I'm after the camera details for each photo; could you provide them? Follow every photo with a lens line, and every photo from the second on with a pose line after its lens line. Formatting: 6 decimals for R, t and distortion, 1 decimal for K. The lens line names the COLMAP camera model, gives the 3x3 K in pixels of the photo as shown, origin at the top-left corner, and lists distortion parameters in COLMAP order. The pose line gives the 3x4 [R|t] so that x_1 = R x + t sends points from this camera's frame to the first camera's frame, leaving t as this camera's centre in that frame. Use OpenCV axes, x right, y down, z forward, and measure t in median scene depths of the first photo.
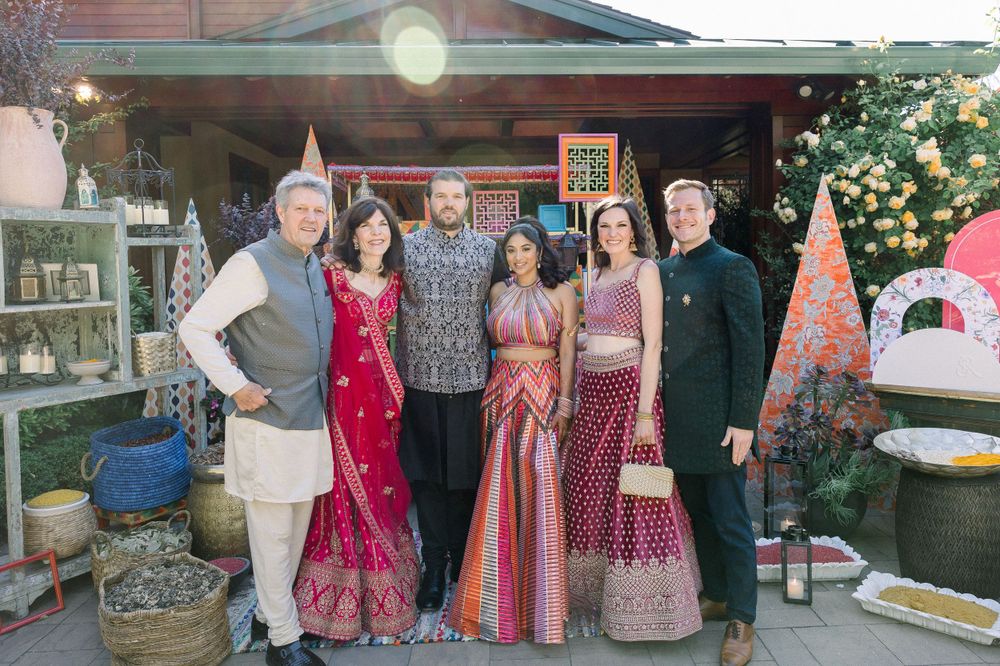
lens RADIAL K [[723.1, 0, 551.1], [0, 723.1, 280.6], [0, 0, 1]] dist [-0.049576, 0.011640]
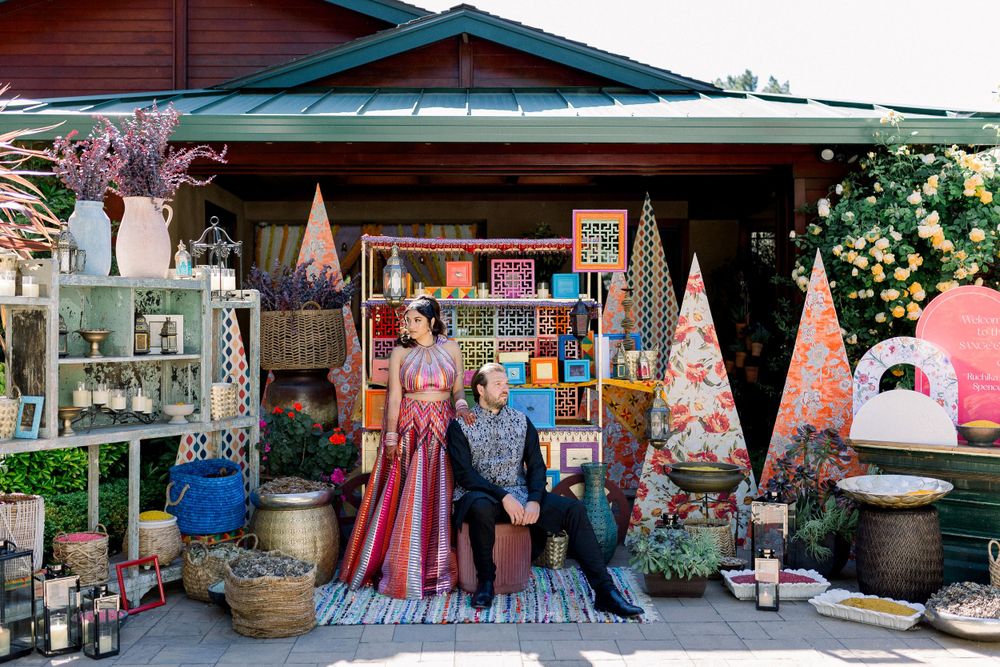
lens RADIAL K [[979.4, 0, 508.2], [0, 979.4, 306.8], [0, 0, 1]] dist [0.005742, 0.000000]
pose [[0.998777, 0.013983, -0.047429, -0.015943], [-0.016141, 0.998838, -0.045419, 0.012406], [0.046738, 0.046129, 0.997841, -0.495877]]
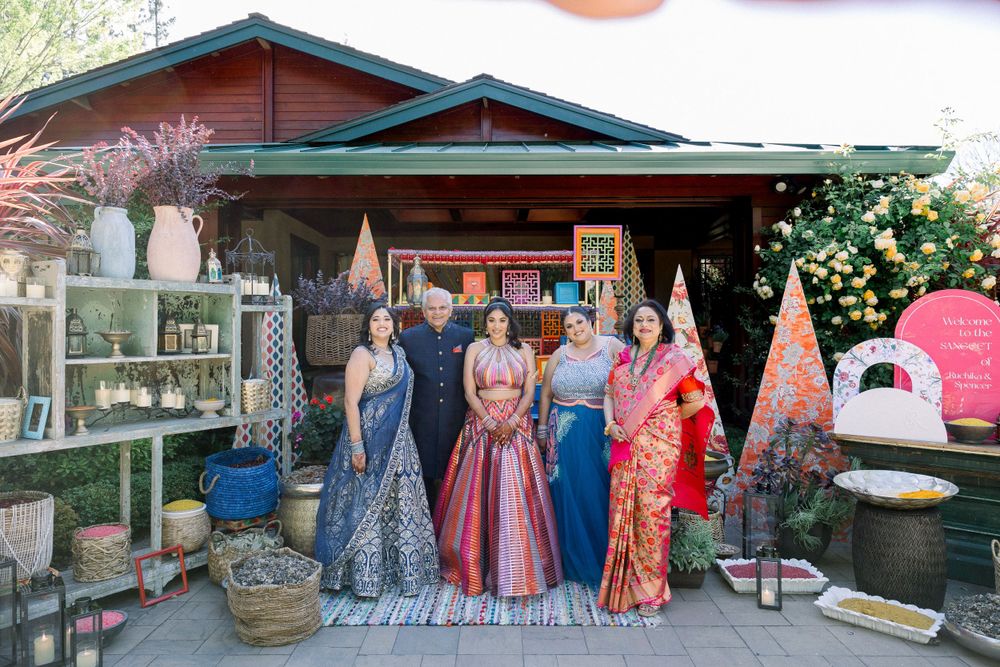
lens RADIAL K [[650.2, 0, 507.8], [0, 650.2, 310.9], [0, 0, 1]] dist [-0.039511, 0.005234]
pose [[0.997432, 0.012867, -0.070454, -0.022663], [-0.016647, 0.998438, -0.053327, 0.004151], [0.069658, 0.054363, 0.996089, -0.111250]]
